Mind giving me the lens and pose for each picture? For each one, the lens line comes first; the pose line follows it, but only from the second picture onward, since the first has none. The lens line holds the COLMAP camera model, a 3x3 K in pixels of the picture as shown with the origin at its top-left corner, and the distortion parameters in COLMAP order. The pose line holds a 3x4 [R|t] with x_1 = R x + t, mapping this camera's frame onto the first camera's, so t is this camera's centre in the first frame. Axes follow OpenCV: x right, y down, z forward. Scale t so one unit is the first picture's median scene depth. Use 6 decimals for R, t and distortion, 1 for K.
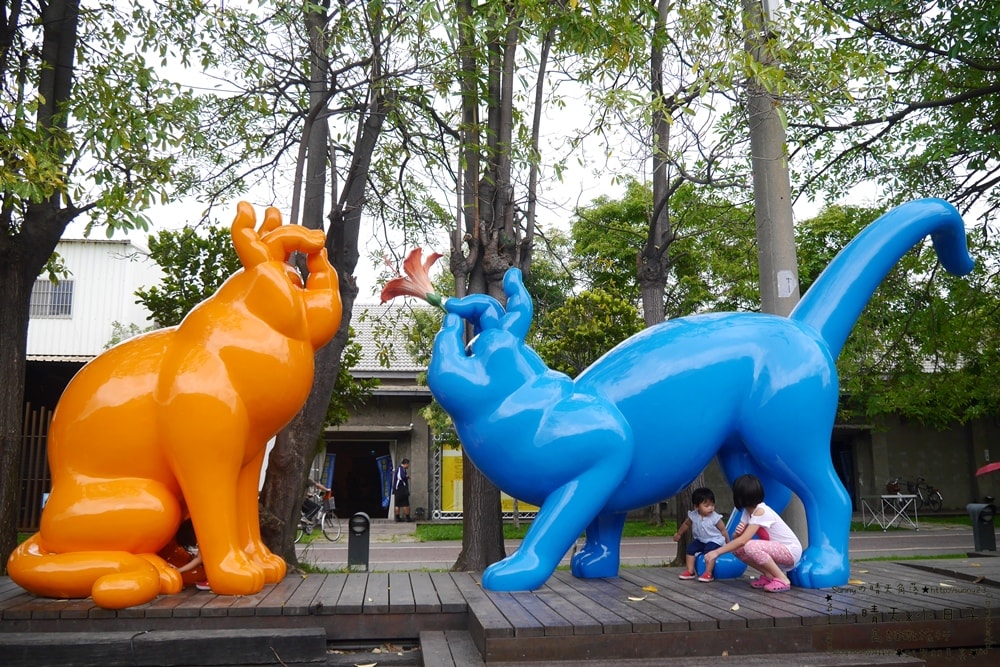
lens RADIAL K [[832.0, 0, 500.0], [0, 832.0, 333.5], [0, 0, 1]] dist [0.003030, -0.001914]
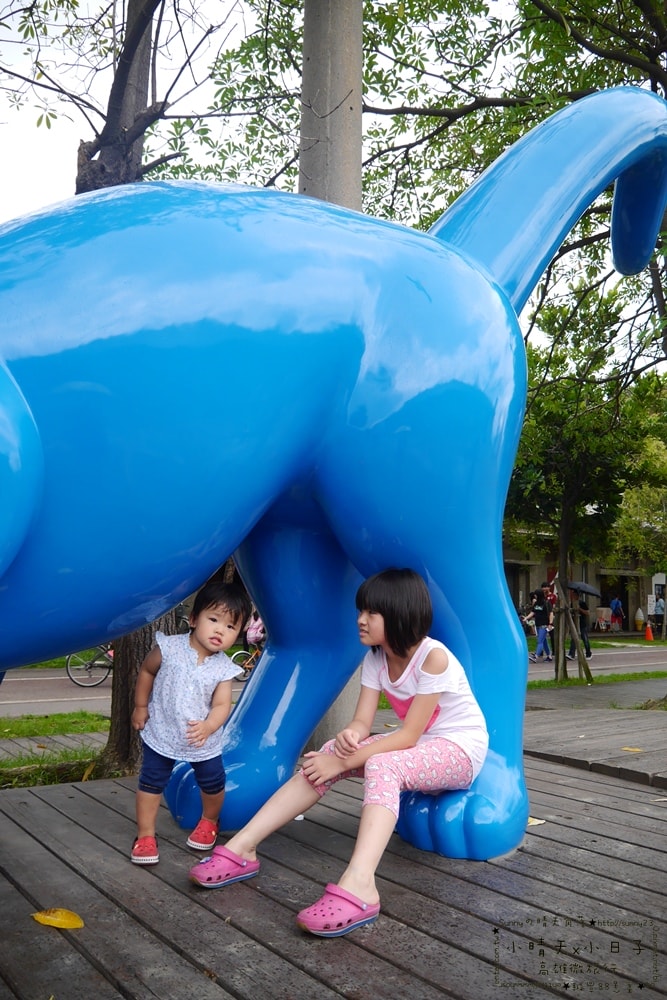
lens RADIAL K [[832.0, 0, 333.5], [0, 832.0, 500.0], [0, 0, 1]] dist [0.003030, -0.001914]
pose [[0.878837, 0.066318, 0.472491, 0.096064], [-0.084875, 0.996228, 0.018039, 0.111516], [-0.469512, -0.055956, 0.881151, 0.604210]]
